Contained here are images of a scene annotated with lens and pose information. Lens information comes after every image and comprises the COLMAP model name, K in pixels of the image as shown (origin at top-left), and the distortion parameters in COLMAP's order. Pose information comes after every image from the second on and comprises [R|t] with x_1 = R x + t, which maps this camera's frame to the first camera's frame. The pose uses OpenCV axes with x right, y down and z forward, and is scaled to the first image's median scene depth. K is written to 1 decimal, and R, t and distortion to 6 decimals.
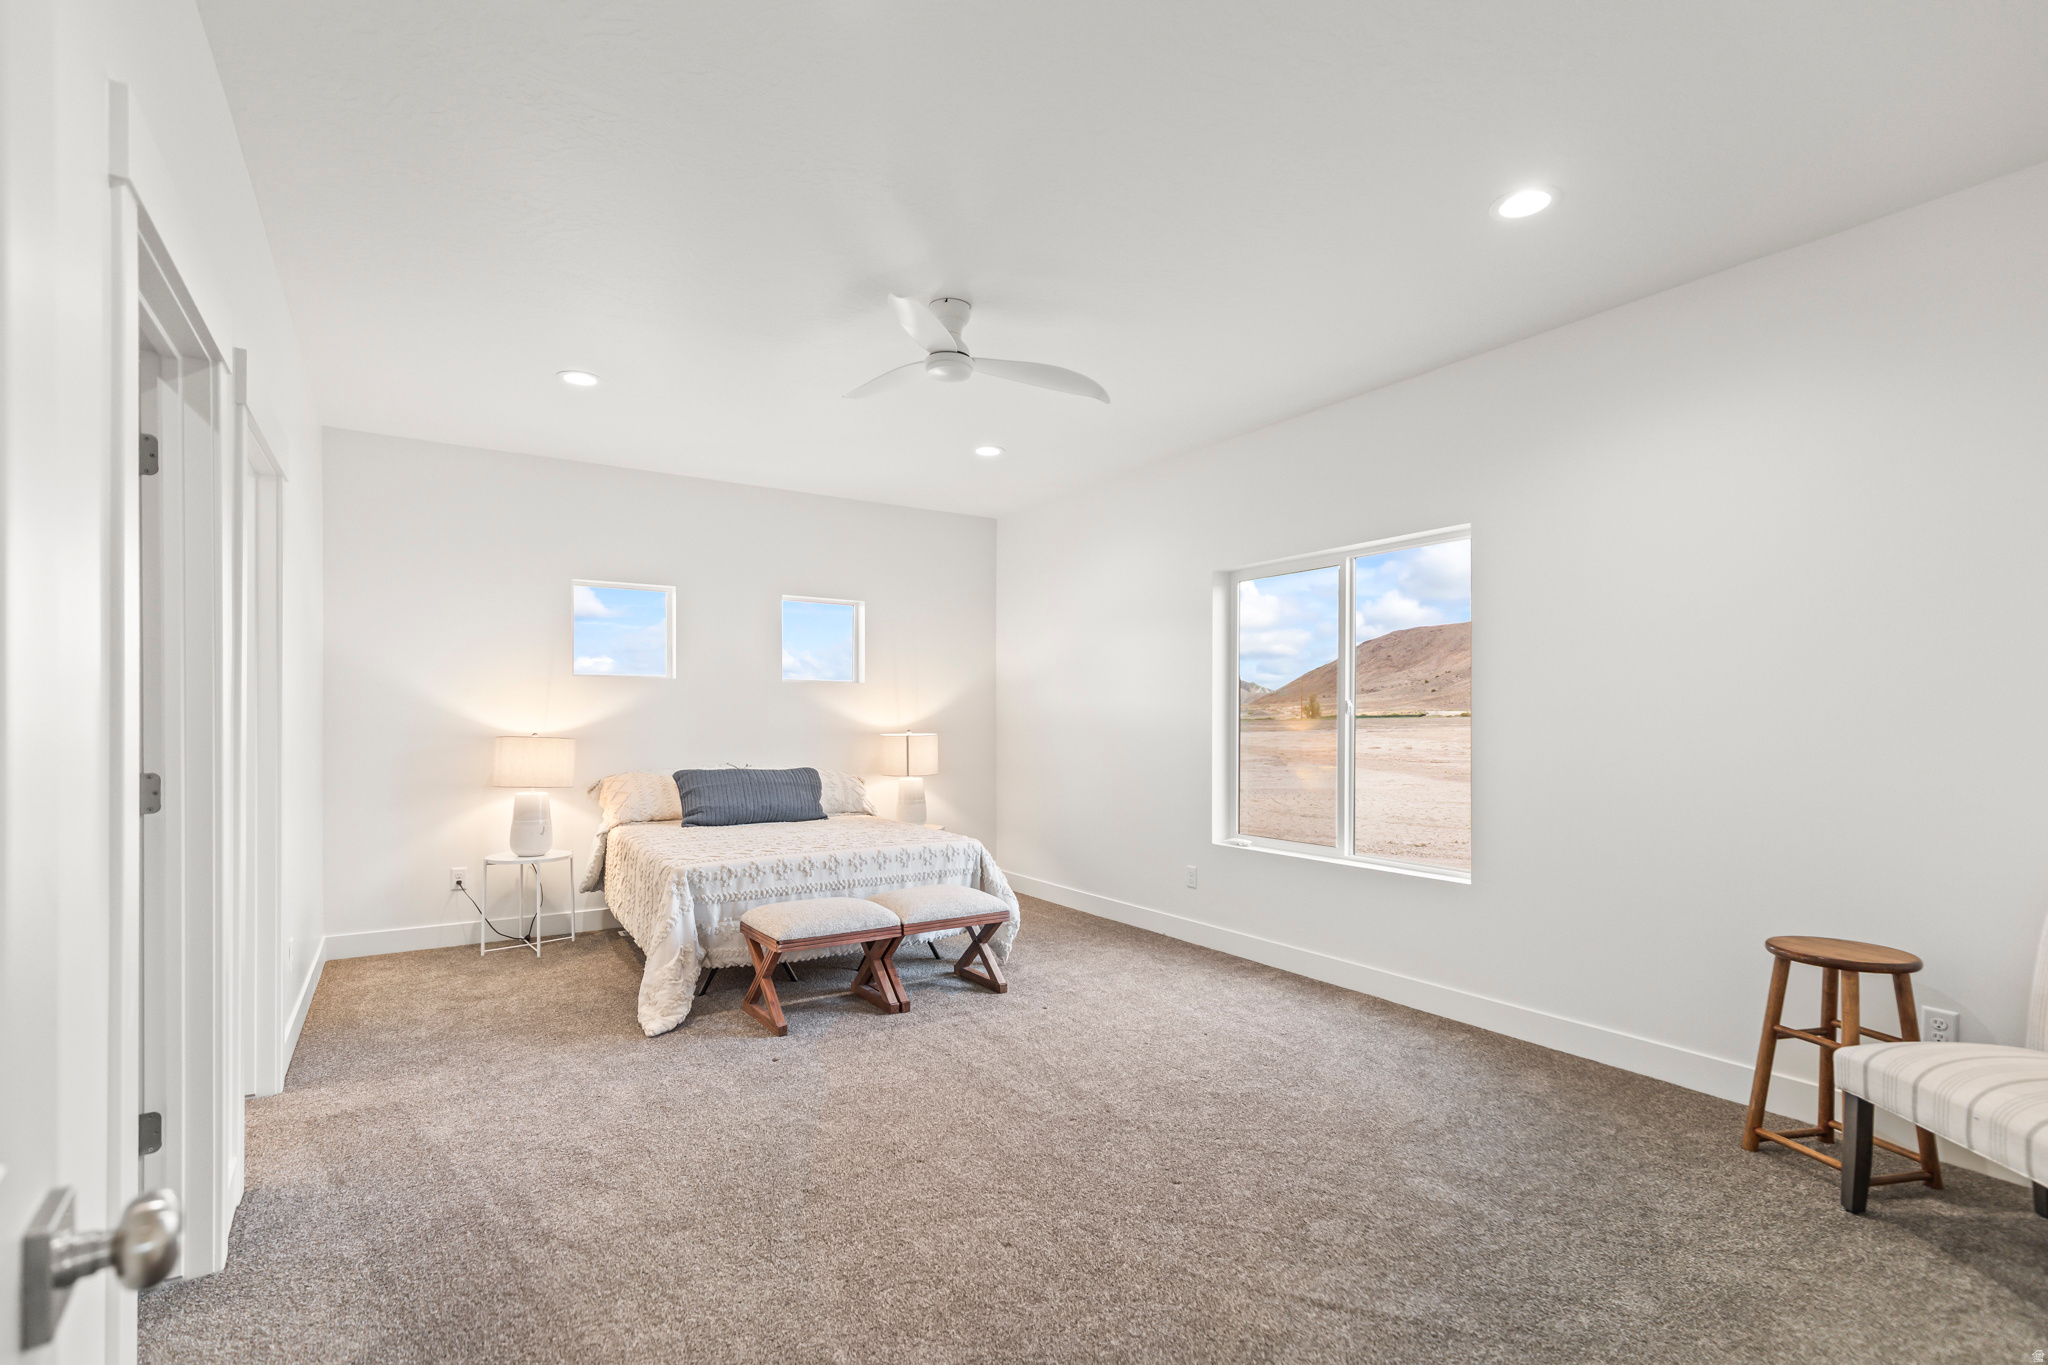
lens RADIAL K [[927.0, 0, 1022.6], [0, 927.0, 712.2], [0, 0, 1]] dist [0.005323, -0.000141]
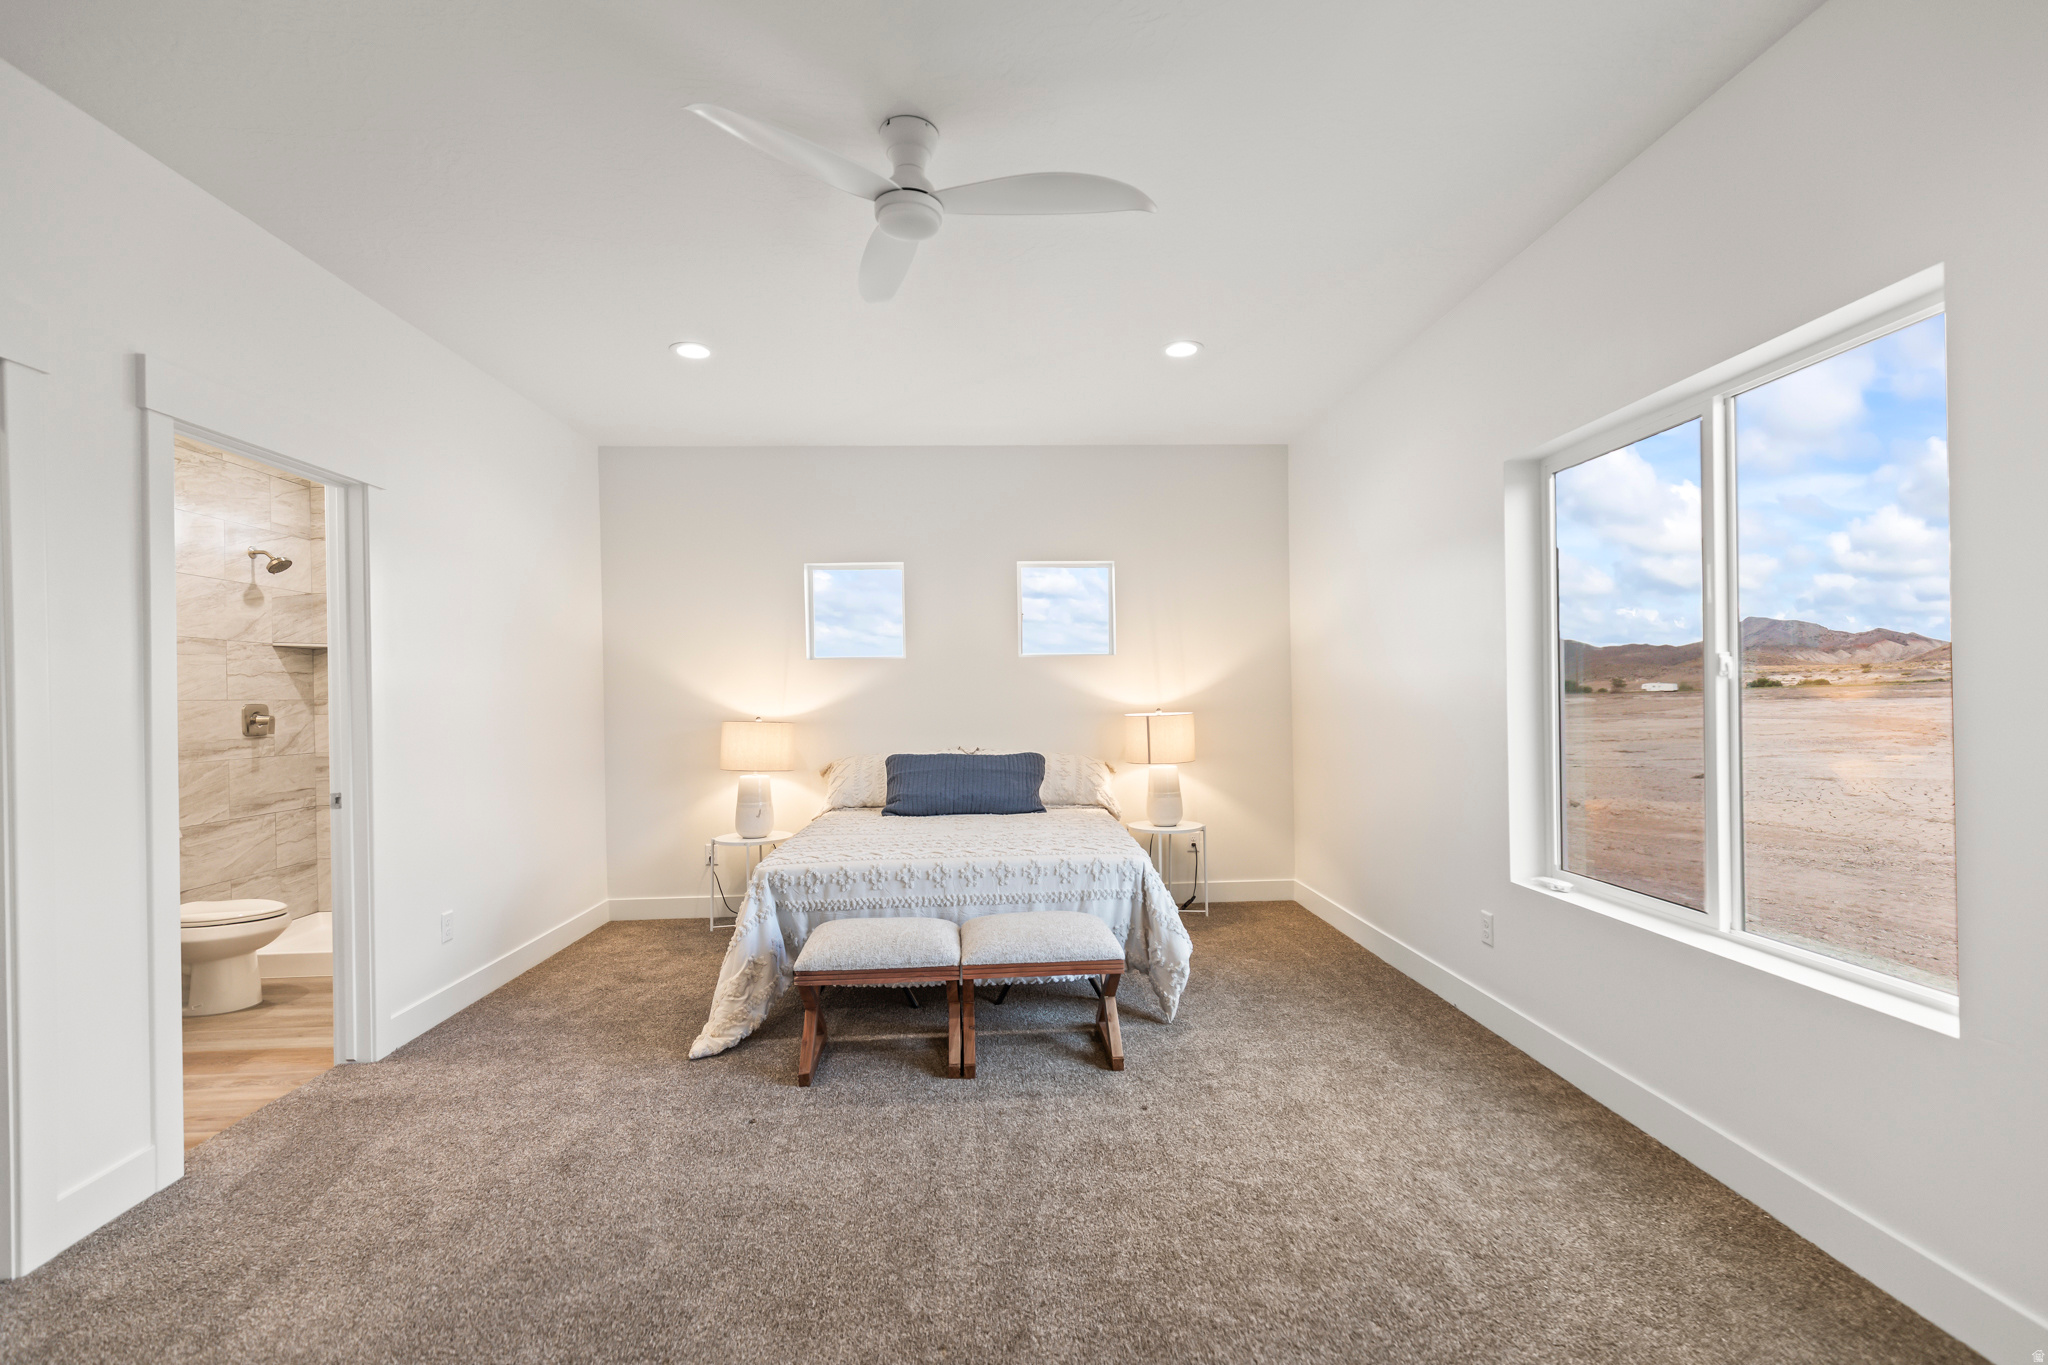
lens RADIAL K [[916.4, 0, 1022.8], [0, 916.4, 696.0], [0, 0, 1]] dist [0.006042, -0.000219]
pose [[0.870823, -0.015532, -0.491352, 0.268883], [0.021340, 0.999753, 0.006219, -0.000314], [0.491134, -0.015901, 0.870939, 0.325877]]
